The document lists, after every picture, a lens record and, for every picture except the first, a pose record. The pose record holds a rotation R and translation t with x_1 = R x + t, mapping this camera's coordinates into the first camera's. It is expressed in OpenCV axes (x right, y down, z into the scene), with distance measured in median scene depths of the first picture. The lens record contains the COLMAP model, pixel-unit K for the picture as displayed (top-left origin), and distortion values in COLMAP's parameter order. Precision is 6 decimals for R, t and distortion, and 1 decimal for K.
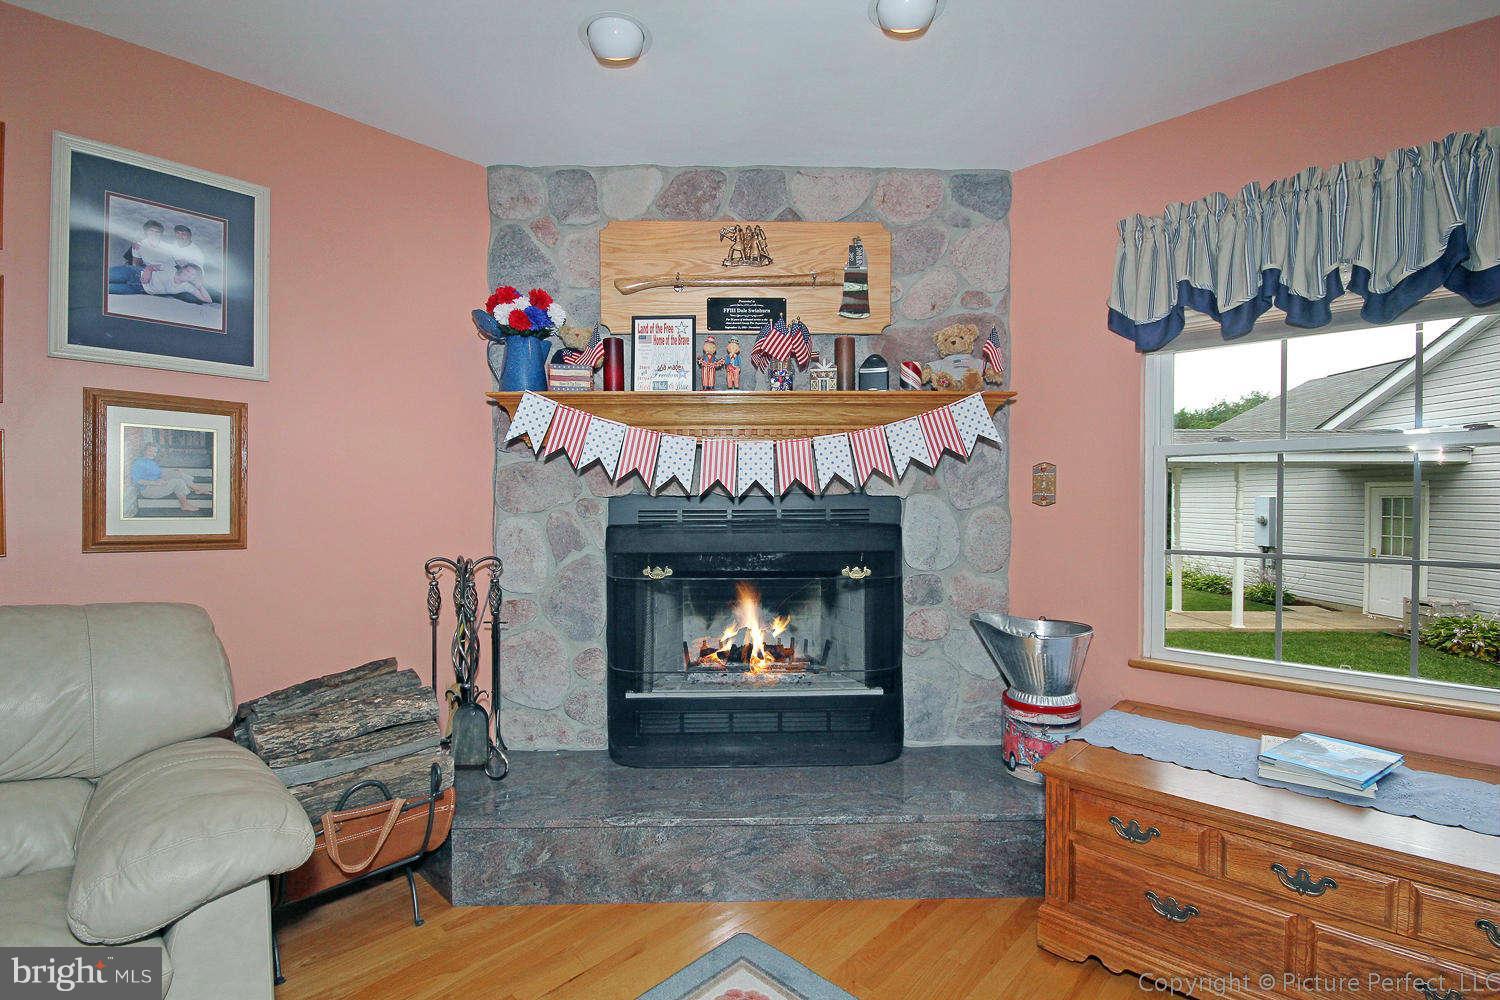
lens RADIAL K [[697.0, 0, 738.4], [0, 697.0, 516.2], [0, 0, 1]] dist [-0.006694, 0.000509]
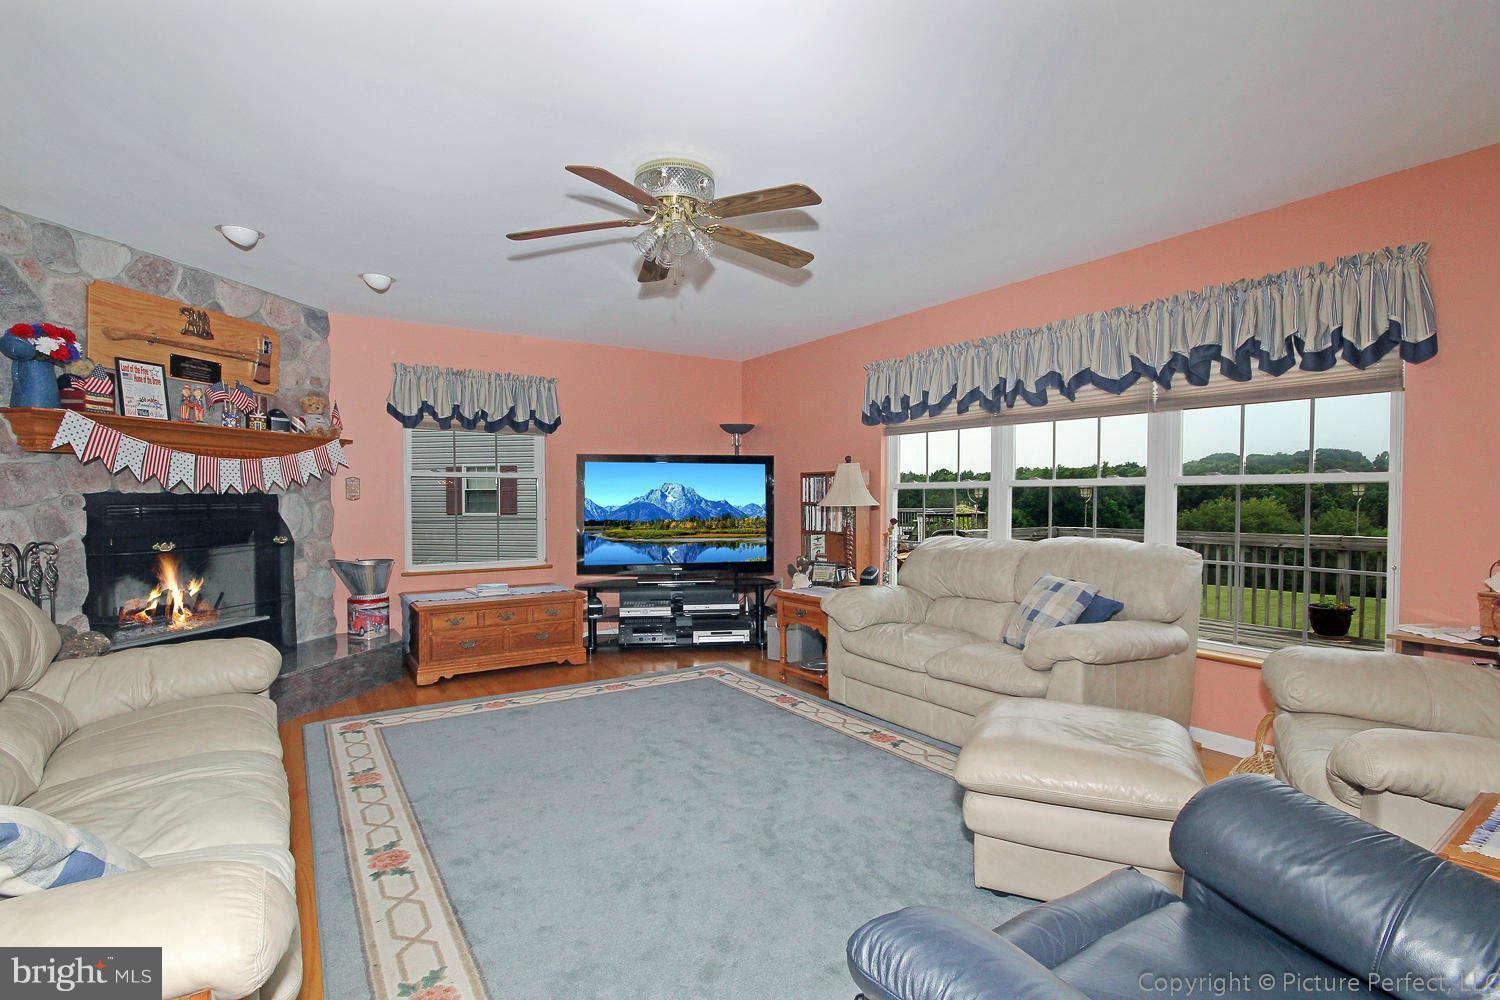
lens RADIAL K [[697.0, 0, 734.9], [0, 697.0, 499.9], [0, 0, 1]] dist [-0.006694, 0.000509]
pose [[0.238477, -0.000225, 0.971148, -1.238569], [0.021719, 0.999751, -0.005101, 0.017392], [-0.970905, 0.022309, 0.238423, -0.482001]]
